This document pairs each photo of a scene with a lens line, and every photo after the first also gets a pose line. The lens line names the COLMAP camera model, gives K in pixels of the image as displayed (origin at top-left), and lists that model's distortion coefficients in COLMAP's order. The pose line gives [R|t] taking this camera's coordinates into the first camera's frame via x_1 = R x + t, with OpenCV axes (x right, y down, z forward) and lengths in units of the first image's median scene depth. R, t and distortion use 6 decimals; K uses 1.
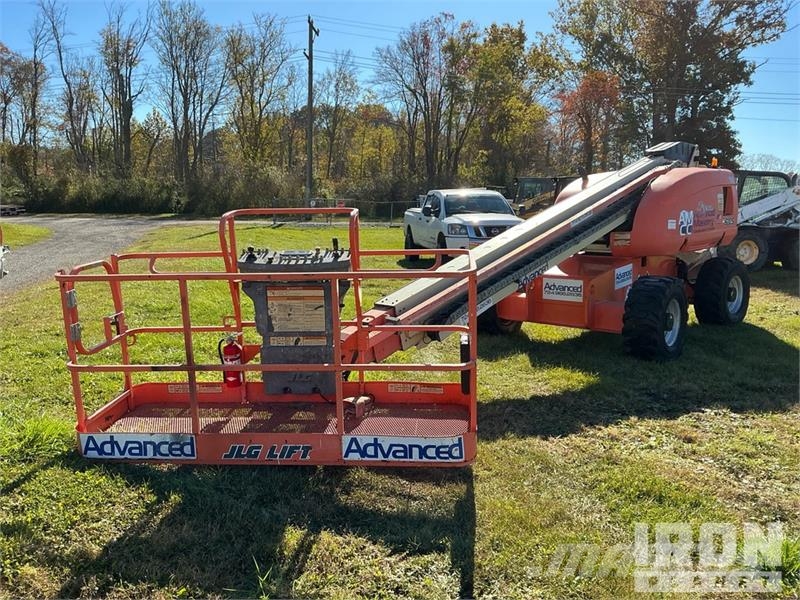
lens RADIAL K [[674.4, 0, 400.2], [0, 674.4, 296.7], [0, 0, 1]] dist [0.015667, -0.048008]
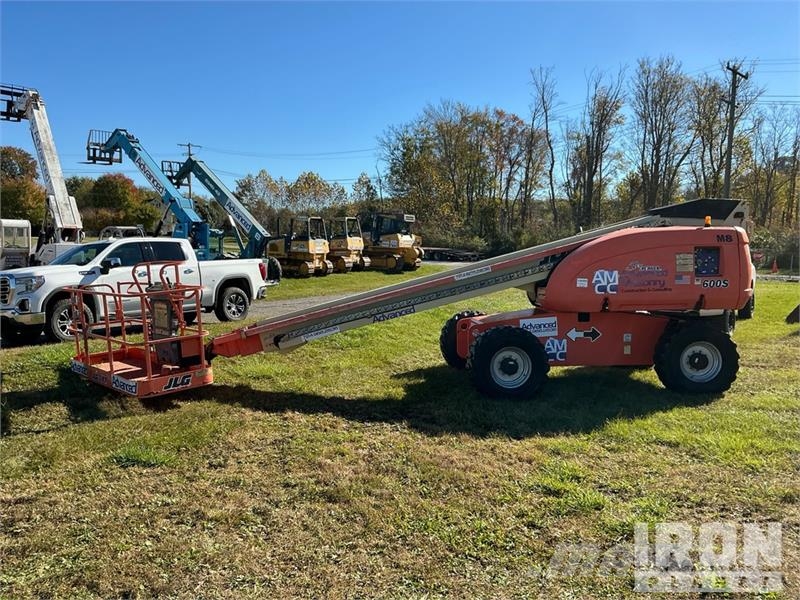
lens RADIAL K [[674.4, 0, 394.2], [0, 674.4, 301.4], [0, 0, 1]] dist [0.015667, -0.048008]
pose [[0.727097, 0.060482, -0.683865, 0.124009], [-0.103472, 0.994388, -0.022068, -0.003272], [0.678692, 0.086807, 0.729274, 0.004194]]
